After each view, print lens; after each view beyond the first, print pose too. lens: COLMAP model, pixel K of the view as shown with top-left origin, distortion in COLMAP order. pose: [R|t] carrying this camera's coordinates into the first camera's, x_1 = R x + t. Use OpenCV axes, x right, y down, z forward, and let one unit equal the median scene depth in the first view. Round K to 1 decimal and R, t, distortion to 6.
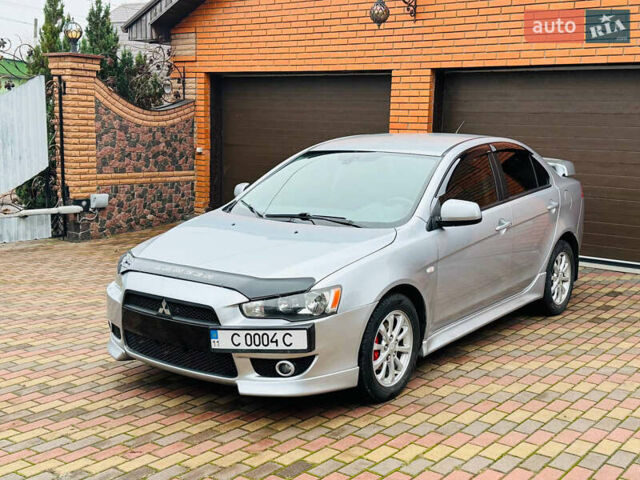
lens RADIAL K [[798.1, 0, 319.4], [0, 798.1, 242.8], [0, 0, 1]] dist [0.138349, -0.055114]
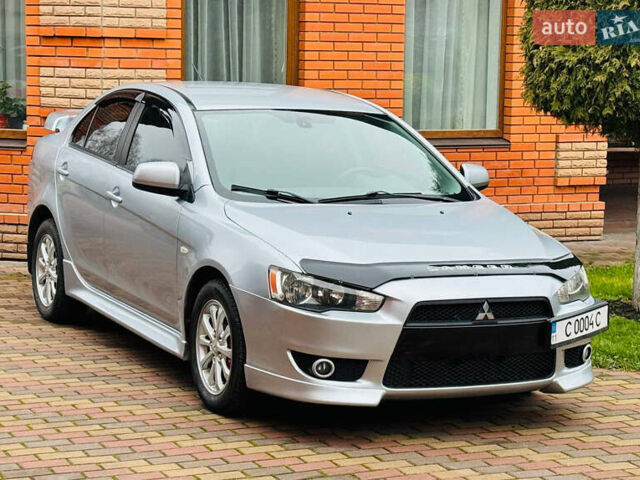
lens RADIAL K [[1588.5, 0, 320.5], [0, 1588.5, 240.2], [0, 0, 1]] dist [0.089690, 0.524767]
pose [[0.453882, -0.097219, 0.885742, -1.480822], [0.106579, 0.992817, 0.054357, -0.084040], [-0.884665, 0.069730, 0.460983, 0.358224]]
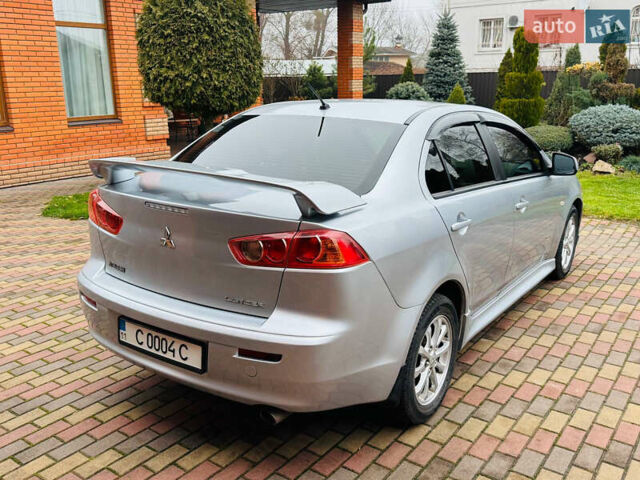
lens RADIAL K [[595.8, 0, 322.8], [0, 595.8, 237.6], [0, 0, 1]] dist [0.164184, -0.329417]
pose [[-0.999345, -0.005607, -0.035762, 0.092679], [-0.019387, 0.917197, 0.397963, -0.289934], [0.030569, 0.398396, -0.916704, 1.859609]]
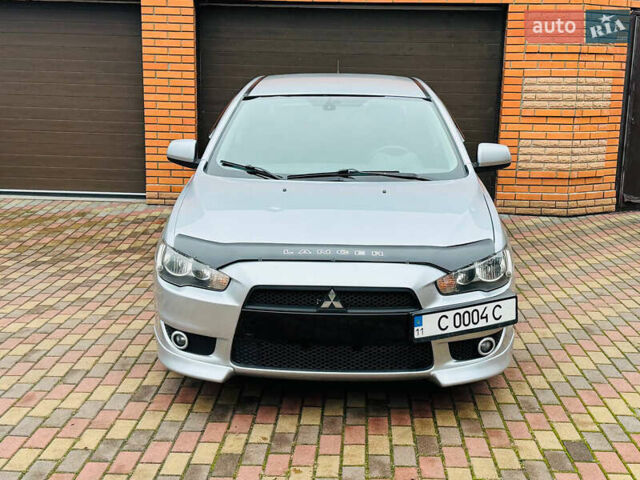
lens RADIAL K [[858.8, 0, 318.2], [0, 858.8, 247.3], [0, 0, 1]] dist [0.173228, -0.256103]
pose [[0.818093, -0.122030, 0.561990, -0.590489], [0.089259, 0.992329, 0.085539, -0.037915], [-0.568117, -0.019816, 0.822709, 0.282928]]
